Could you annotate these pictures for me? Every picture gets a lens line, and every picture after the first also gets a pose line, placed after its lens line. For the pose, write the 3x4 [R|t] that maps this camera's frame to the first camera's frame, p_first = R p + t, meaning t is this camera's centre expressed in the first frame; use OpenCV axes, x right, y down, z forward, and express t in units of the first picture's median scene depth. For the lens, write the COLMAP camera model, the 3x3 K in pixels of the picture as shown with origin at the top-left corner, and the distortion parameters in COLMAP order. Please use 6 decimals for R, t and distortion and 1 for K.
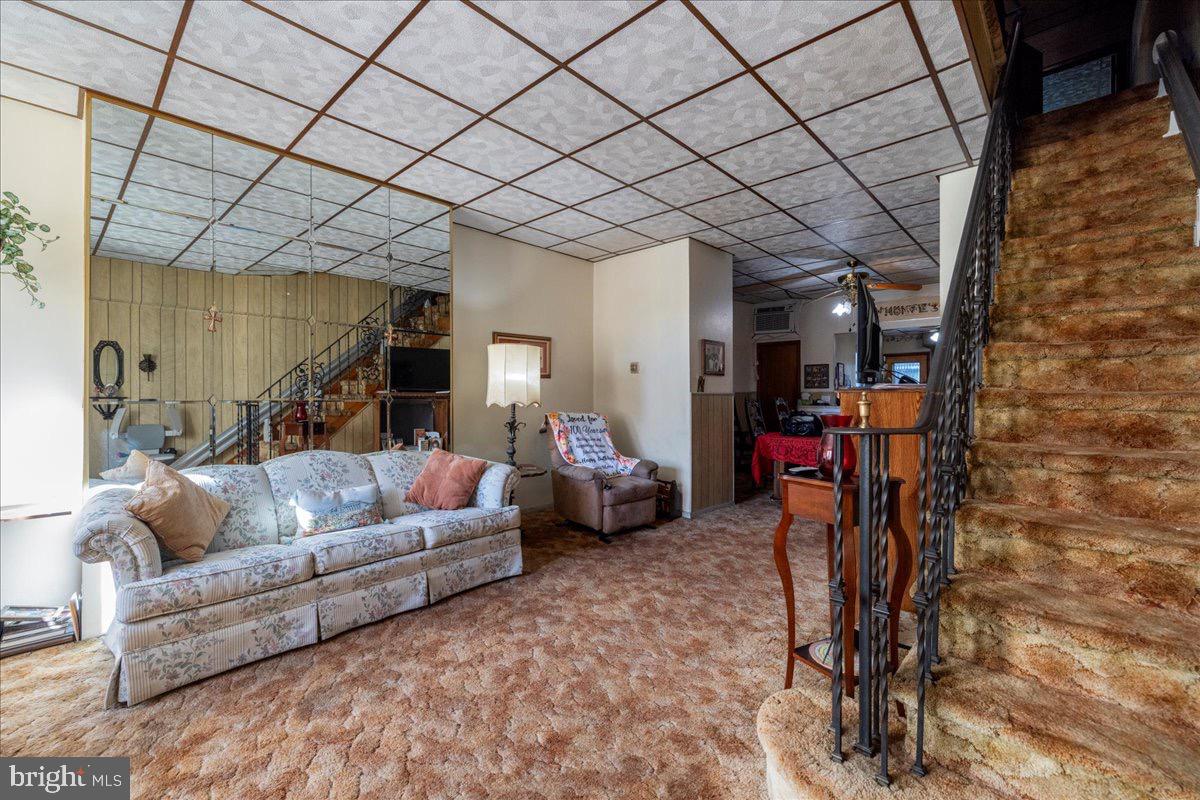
lens RADIAL K [[503.9, 0, 608.1], [0, 503.9, 400.2], [0, 0, 1]] dist [0.001744, 0.000427]
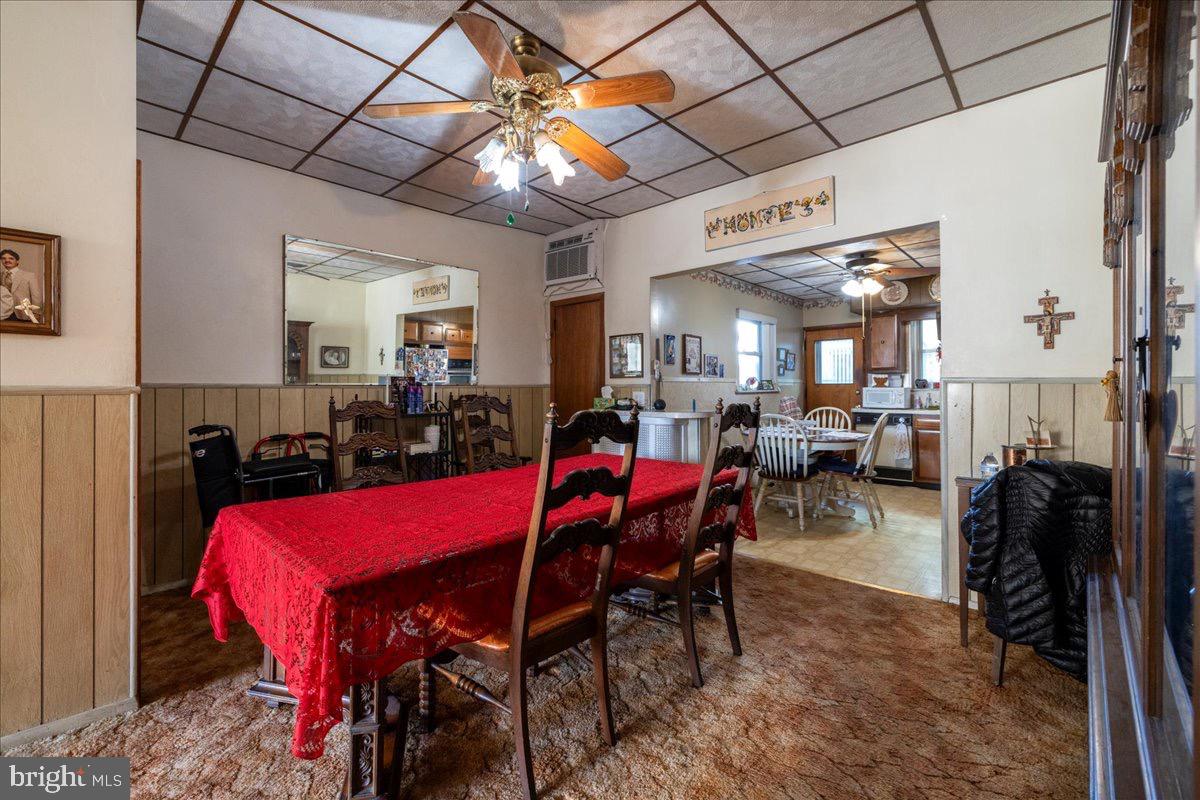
lens RADIAL K [[506.6, 0, 595.4], [0, 506.6, 386.8], [0, 0, 1]] dist [0.002362, 0.000153]
pose [[0.999597, 0.000229, -0.028385, 0.384730], [-0.000498, 0.999955, -0.009456, -0.008100], [0.028382, 0.009466, 0.999552, 0.430571]]
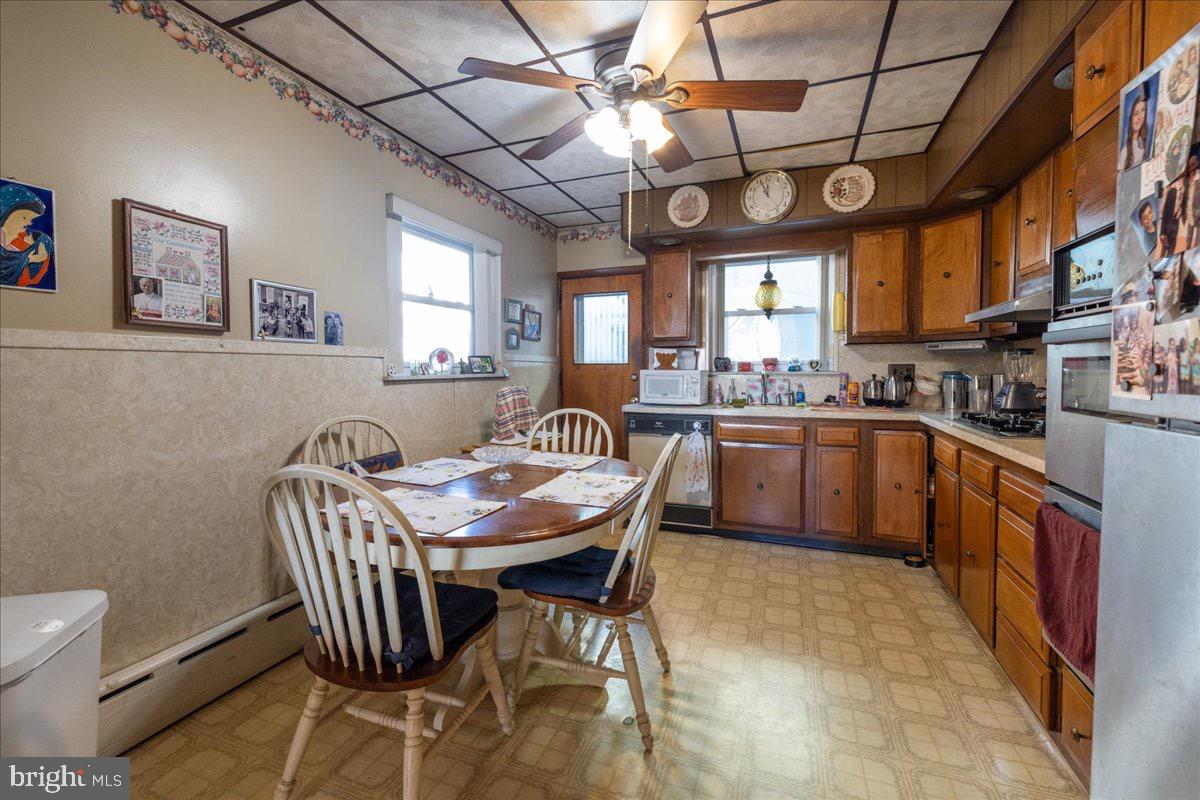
lens RADIAL K [[506.6, 0, 595.4], [0, 506.6, 386.8], [0, 0, 1]] dist [0.002362, 0.000153]
pose [[0.940124, -0.007854, 0.340741, 0.575503], [-0.001461, 0.999632, 0.027073, -0.011546], [-0.340829, -0.025950, 0.939767, 0.795653]]
